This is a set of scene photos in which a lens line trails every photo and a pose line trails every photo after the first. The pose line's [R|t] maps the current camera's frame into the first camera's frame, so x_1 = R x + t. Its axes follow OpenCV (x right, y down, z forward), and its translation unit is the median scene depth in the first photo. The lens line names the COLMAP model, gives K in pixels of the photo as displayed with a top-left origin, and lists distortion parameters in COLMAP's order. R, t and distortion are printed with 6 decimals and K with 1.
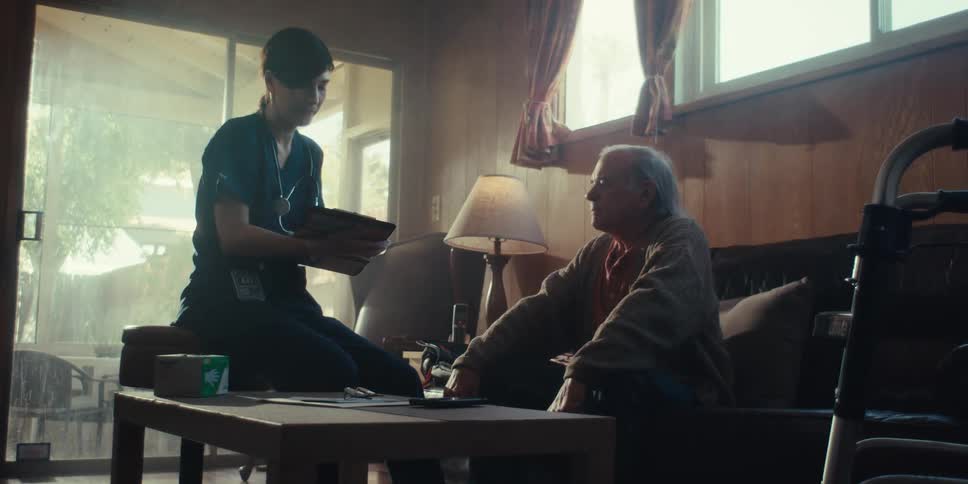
lens RADIAL K [[1099.7, 0, 484.0], [0, 1099.7, 242.0], [0, 0, 1]] dist [0.002177, 0.000600]
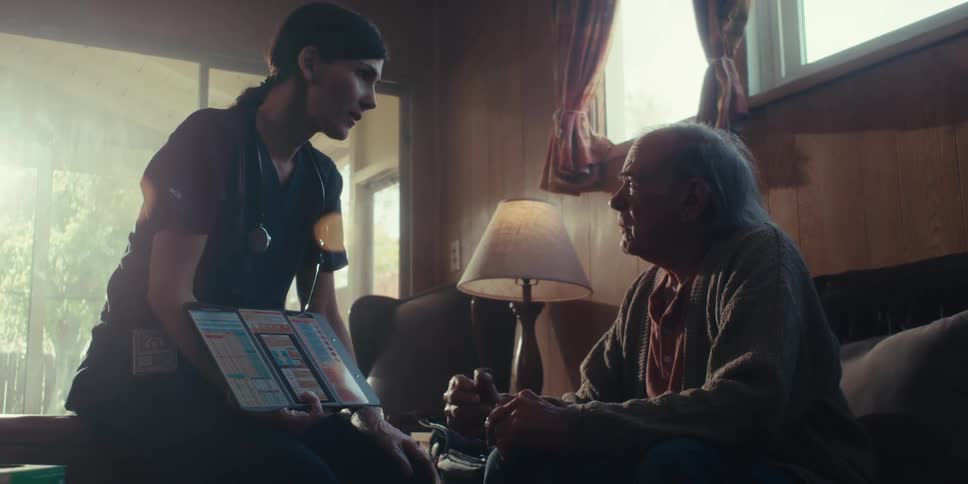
lens RADIAL K [[977.7, 0, 498.1], [0, 977.7, 245.7], [0, 0, 1]] dist [-0.016354, -0.009628]
pose [[0.998547, -0.042657, -0.032943, 0.015404], [0.040062, 0.996320, -0.075774, 0.022509], [0.036054, 0.074344, 0.996581, 0.302468]]
